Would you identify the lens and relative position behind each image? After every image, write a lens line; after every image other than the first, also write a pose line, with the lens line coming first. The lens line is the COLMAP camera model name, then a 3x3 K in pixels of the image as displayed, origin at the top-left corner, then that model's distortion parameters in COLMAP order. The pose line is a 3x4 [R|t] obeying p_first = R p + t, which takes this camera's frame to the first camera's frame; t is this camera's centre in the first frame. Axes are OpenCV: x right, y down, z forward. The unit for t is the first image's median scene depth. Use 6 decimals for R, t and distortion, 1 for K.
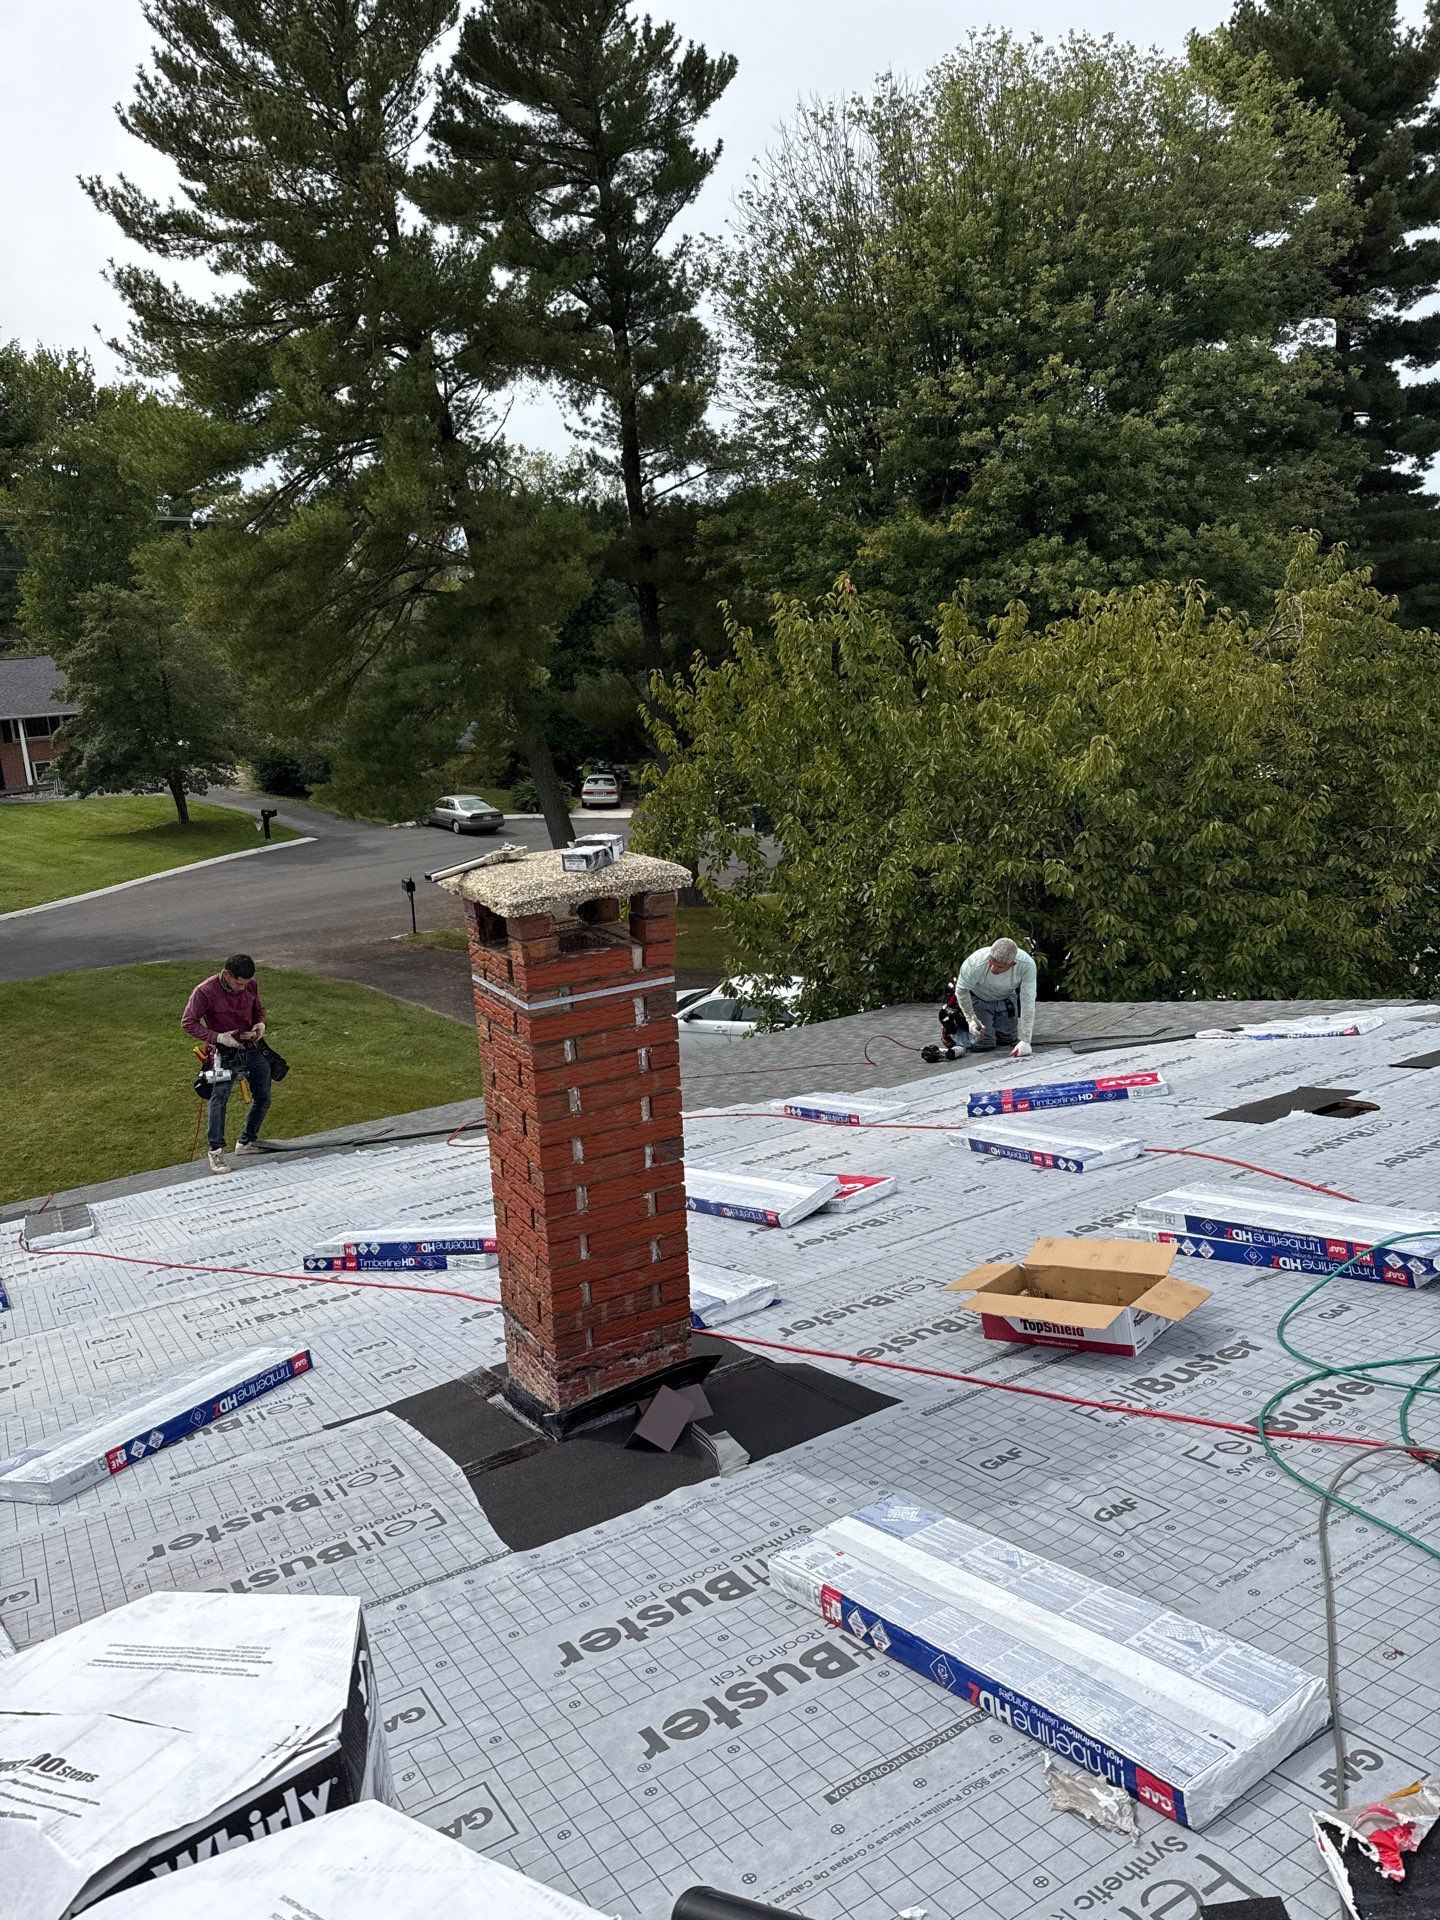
lens RADIAL K [[1358.6, 0, 727.3], [0, 1358.6, 964.1], [0, 0, 1]] dist [0.021006, -0.034443]
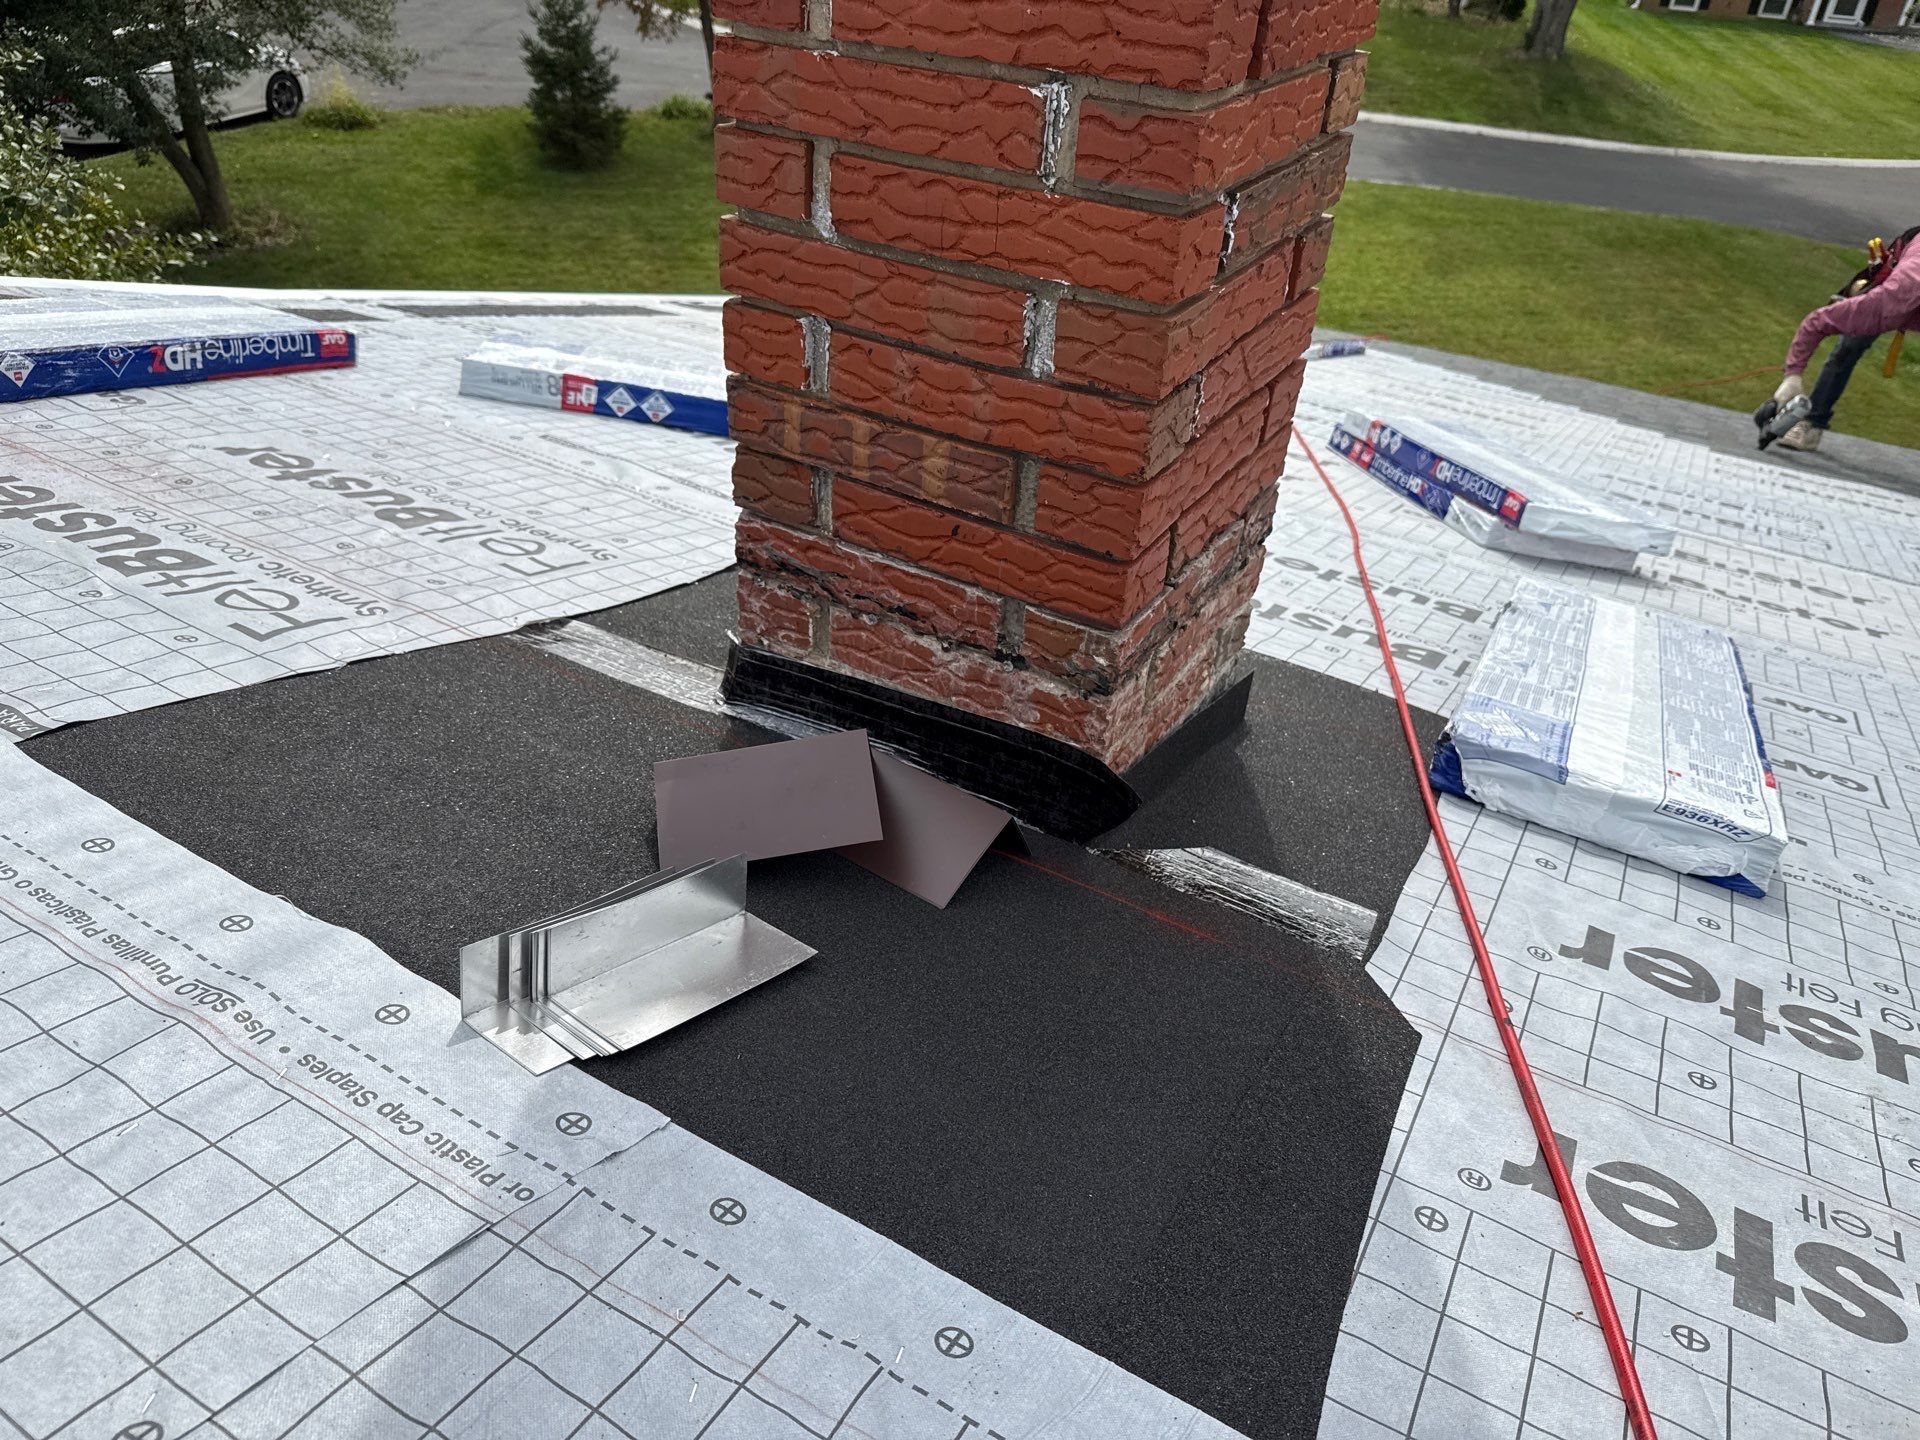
lens RADIAL K [[1358.6, 0, 954.8], [0, 1358.6, 721.5], [0, 0, 1]] dist [0.021006, -0.034443]
pose [[0.473836, 0.540517, -0.695213, 0.114375], [-0.288846, 0.841185, 0.457140, 0.100602], [0.831894, -0.015800, 0.554709, 0.535848]]
